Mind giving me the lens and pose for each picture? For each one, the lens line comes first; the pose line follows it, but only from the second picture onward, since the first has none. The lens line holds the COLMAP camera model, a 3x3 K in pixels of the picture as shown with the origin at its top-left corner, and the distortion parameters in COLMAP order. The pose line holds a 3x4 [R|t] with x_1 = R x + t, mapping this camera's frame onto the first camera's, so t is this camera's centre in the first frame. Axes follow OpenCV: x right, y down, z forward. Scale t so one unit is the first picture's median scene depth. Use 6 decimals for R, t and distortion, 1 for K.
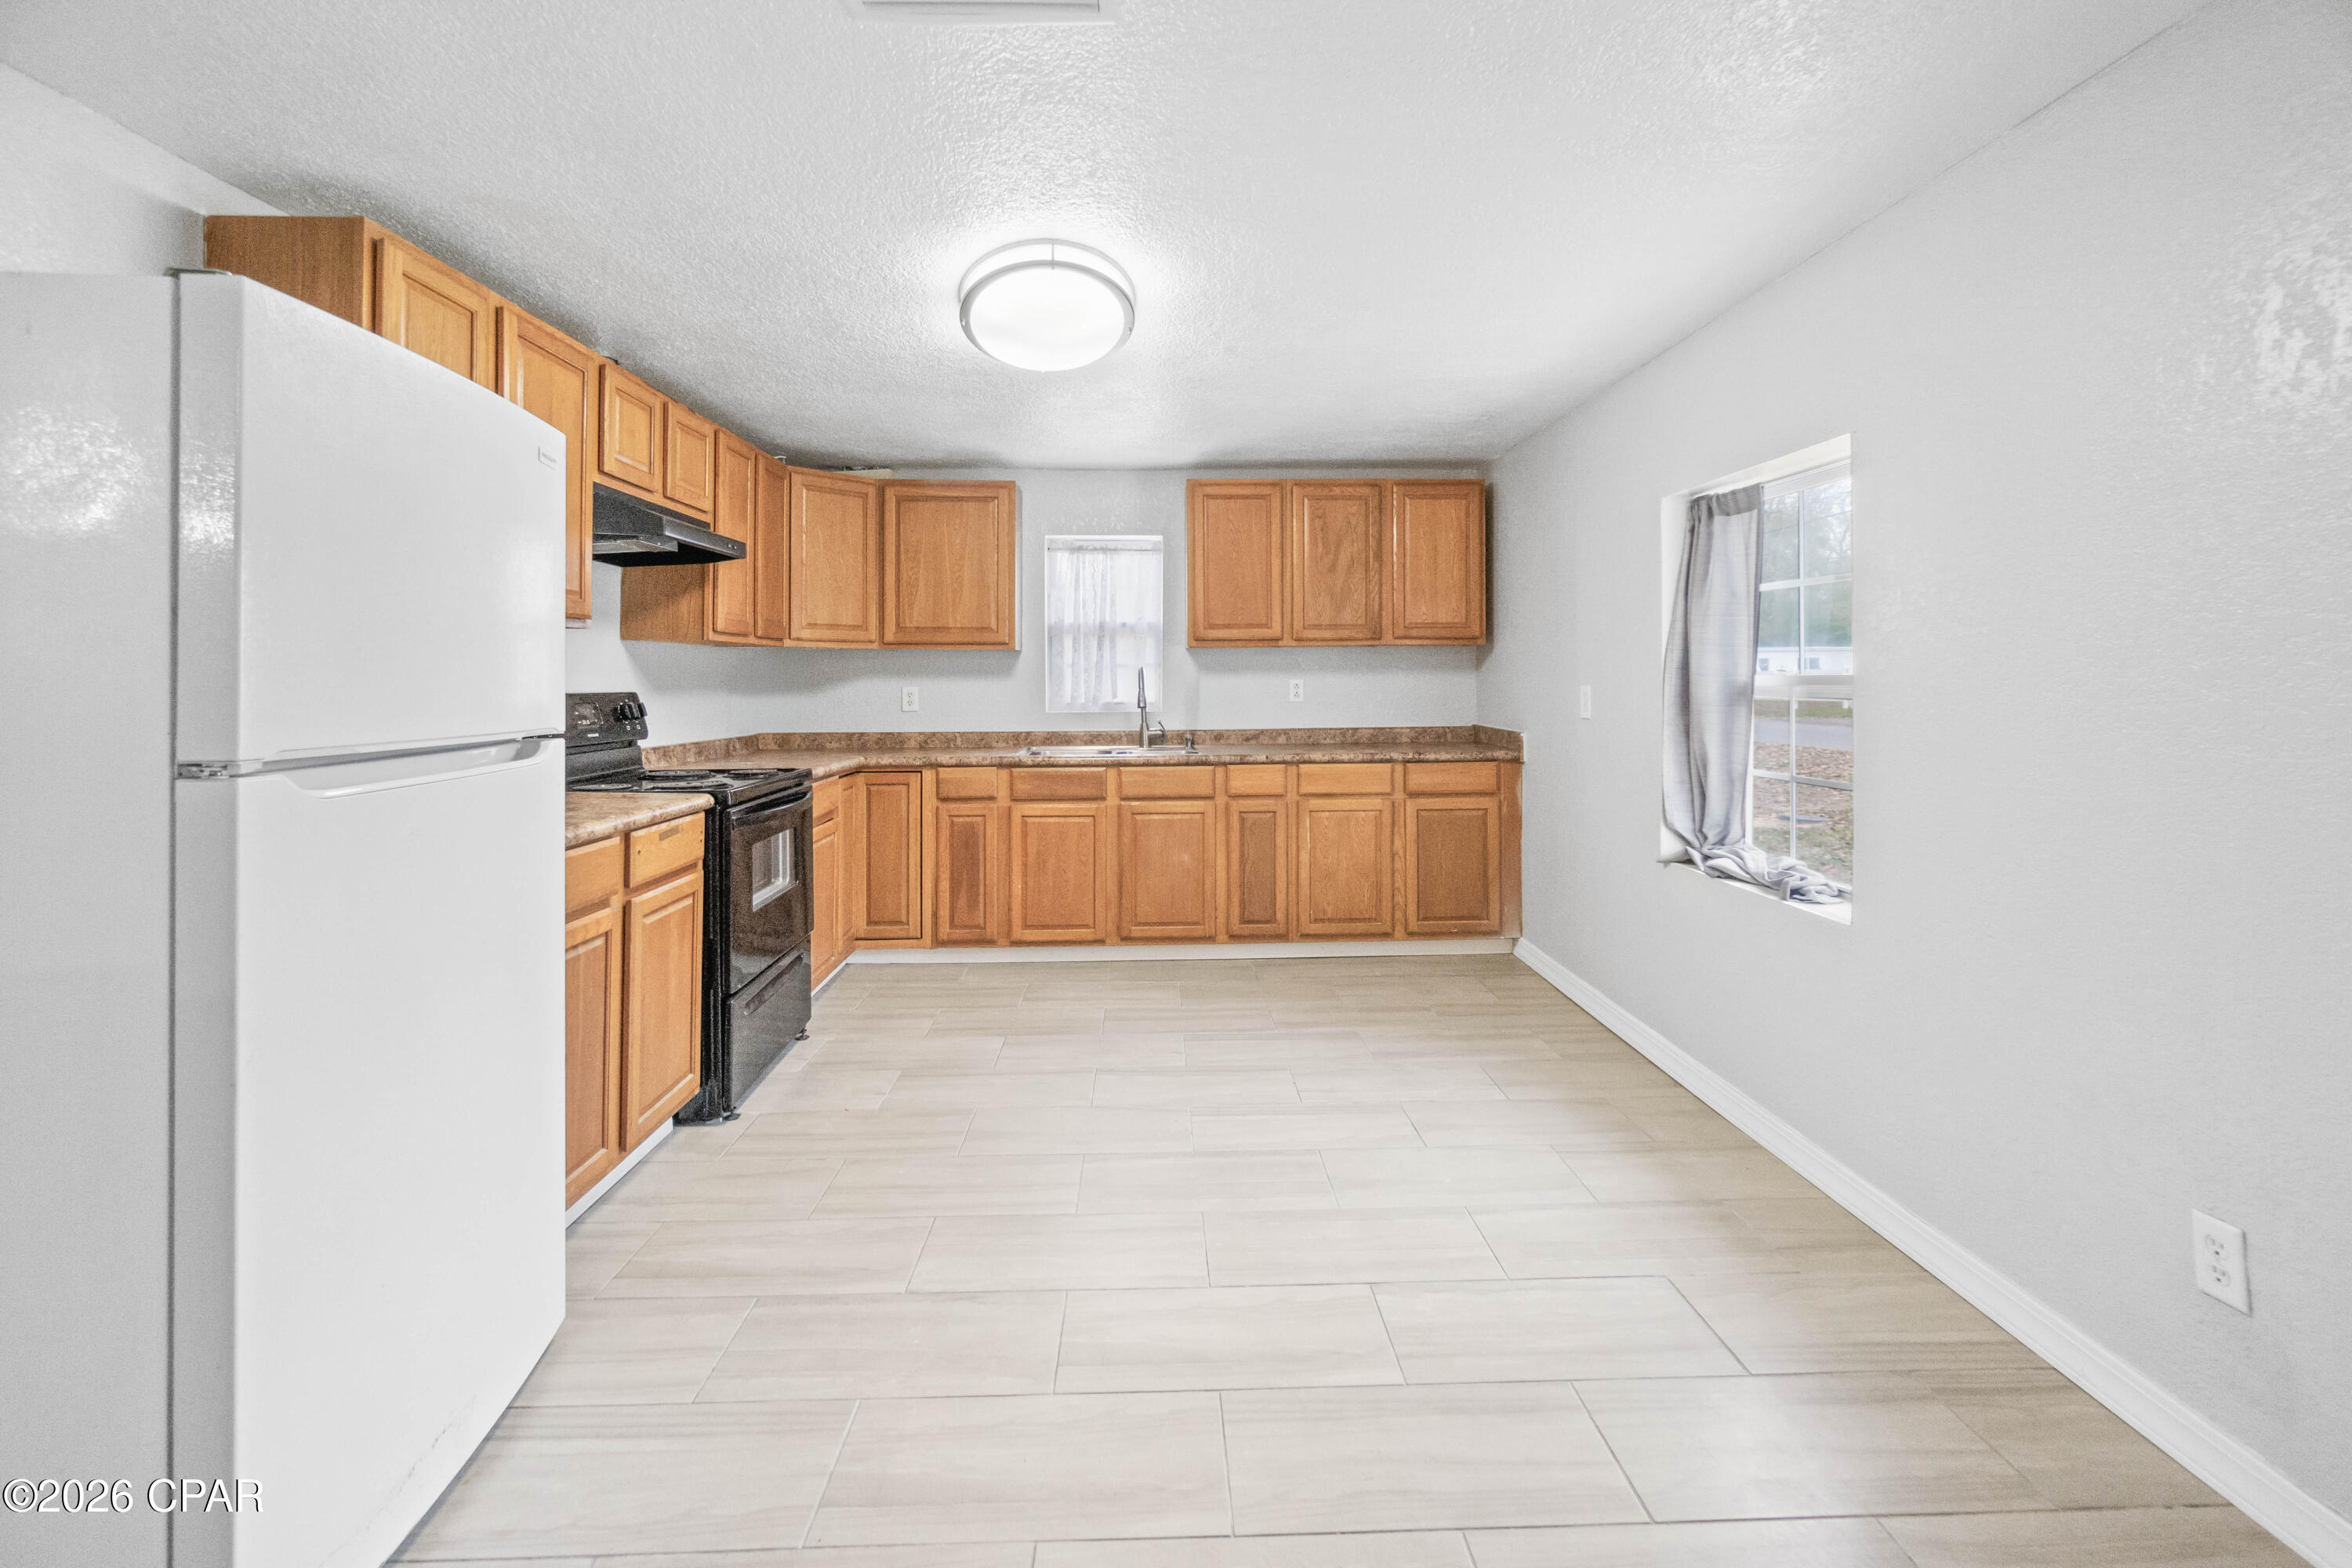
lens RADIAL K [[1035.9, 0, 1183.1], [0, 1035.9, 667.4], [0, 0, 1]] dist [0.000873, -0.000048]
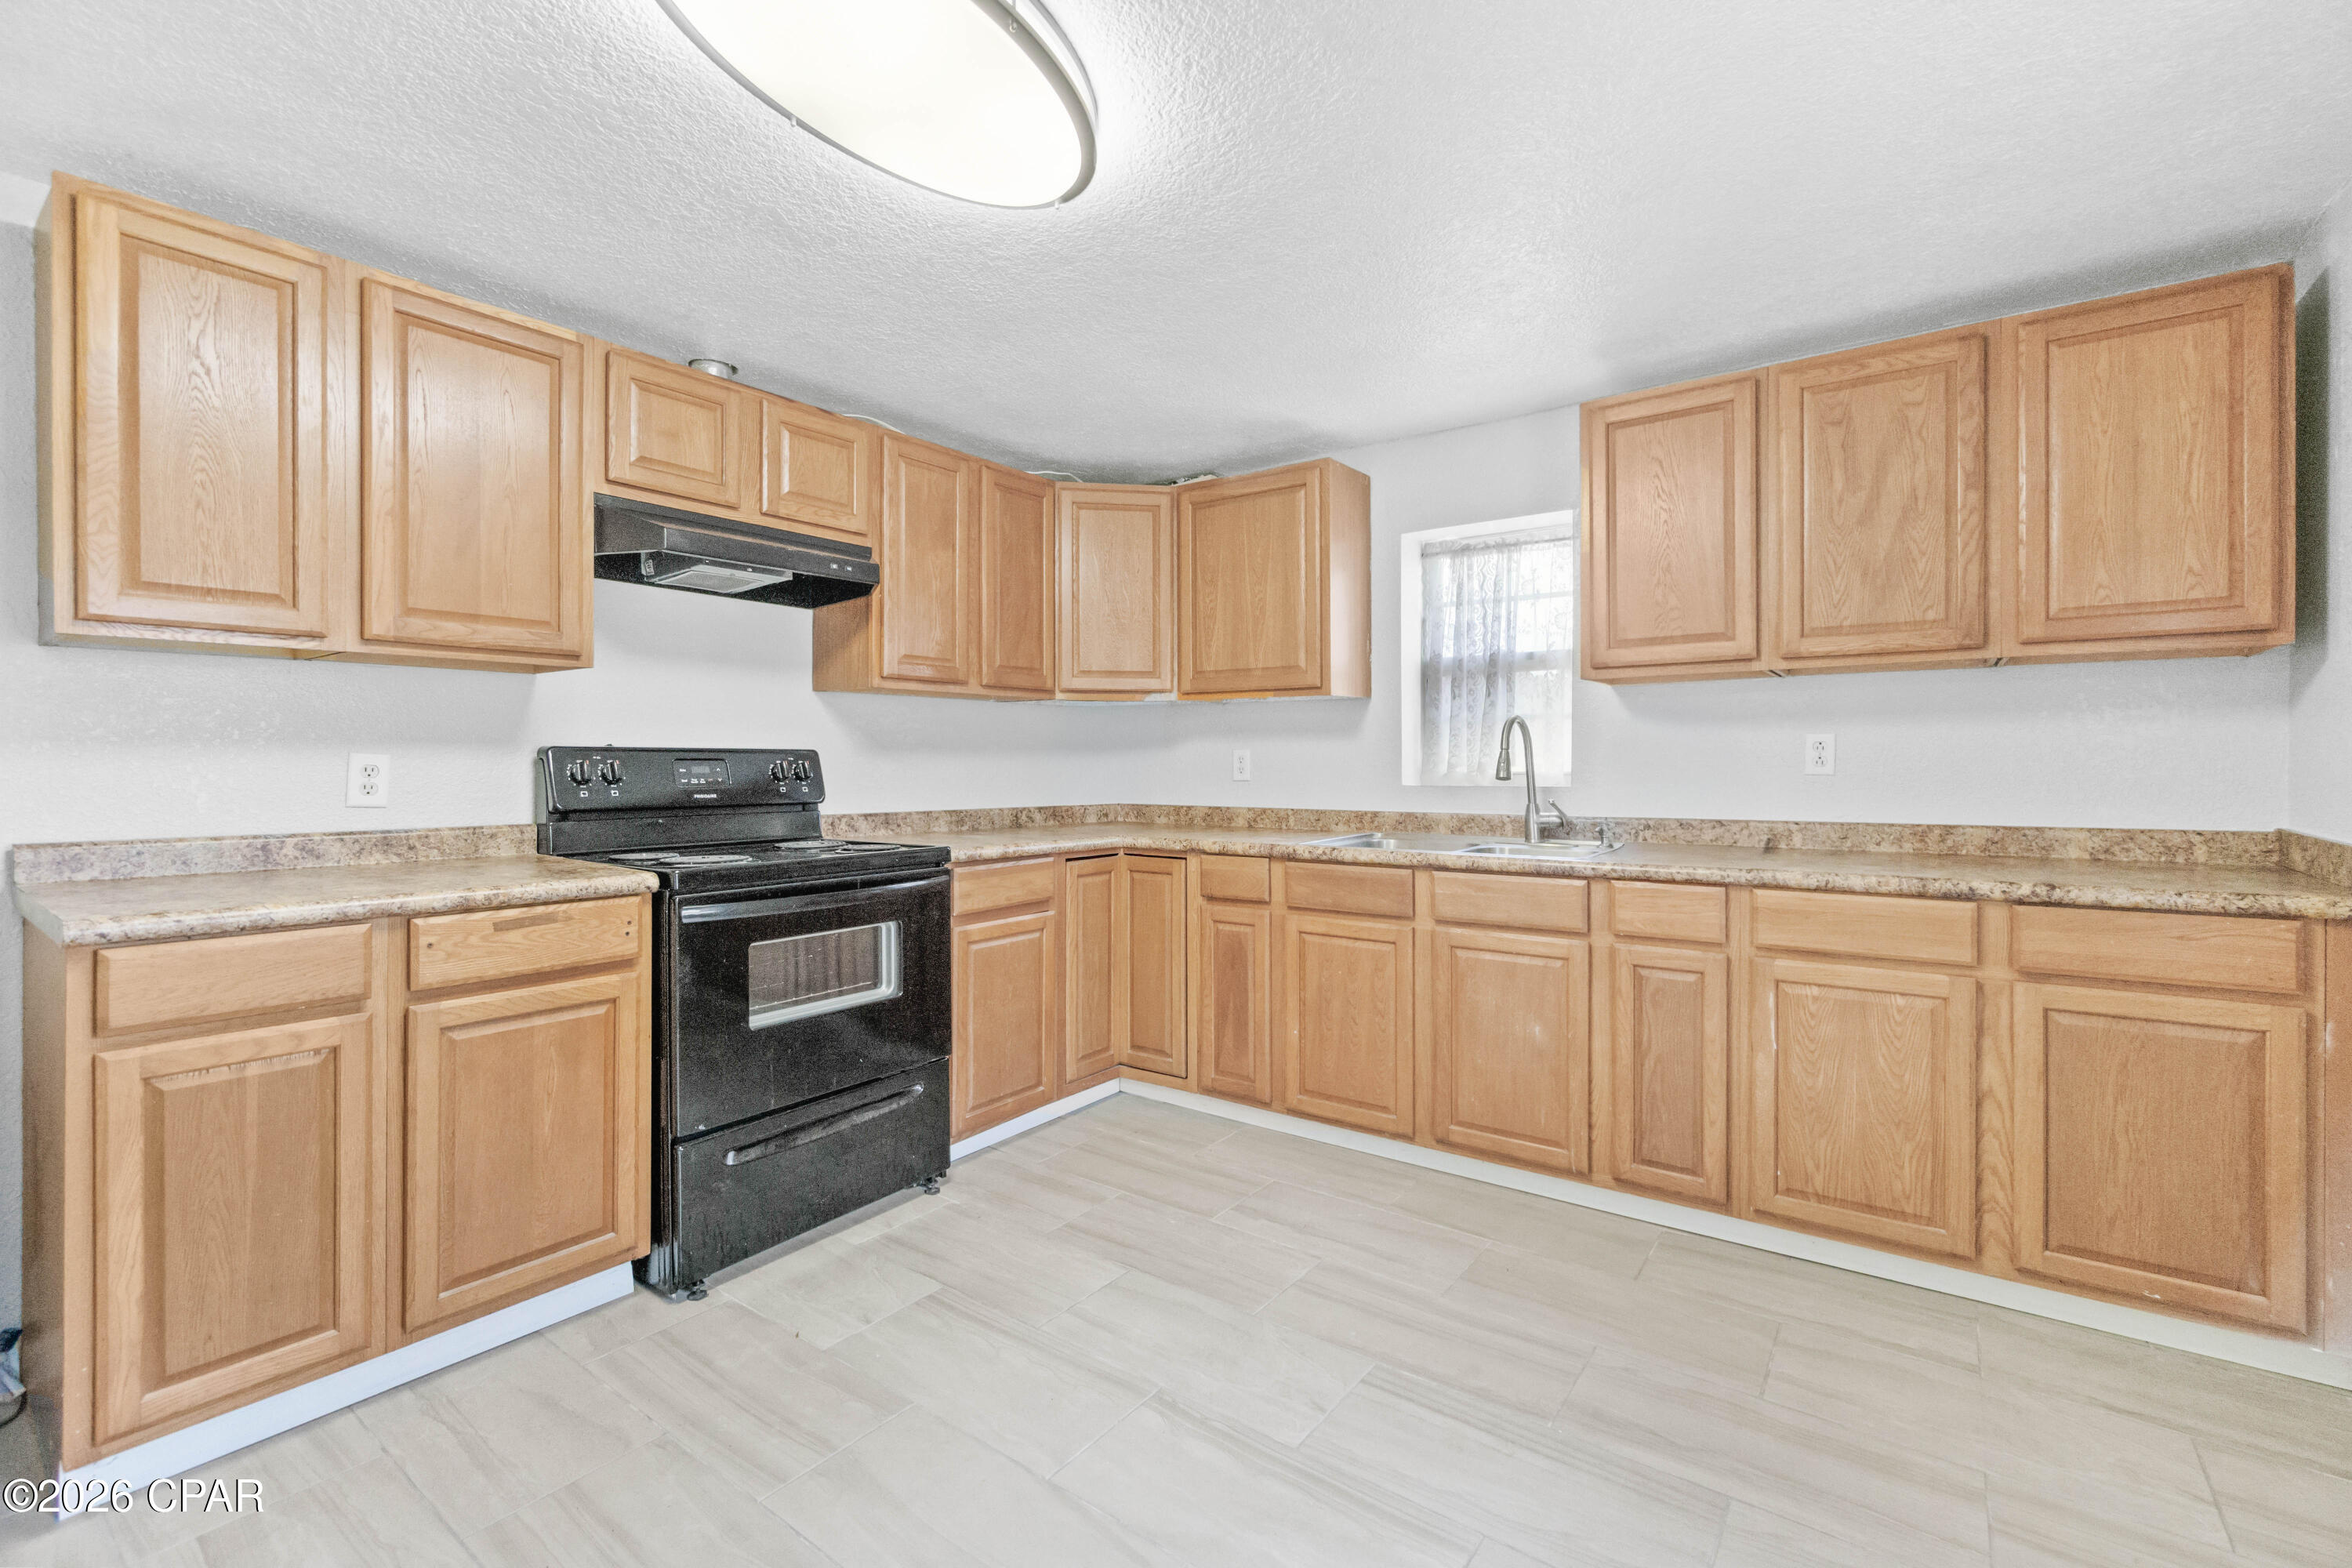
lens RADIAL K [[1019.8, 0, 1181.8], [0, 1019.8, 760.3], [0, 0, 1]] dist [-0.003479, -0.000370]
pose [[0.786535, 0.002130, -0.617542, 0.203227], [0.006563, 0.999909, 0.011808, 0.019837], [0.617511, -0.013340, 0.786449, 0.411647]]
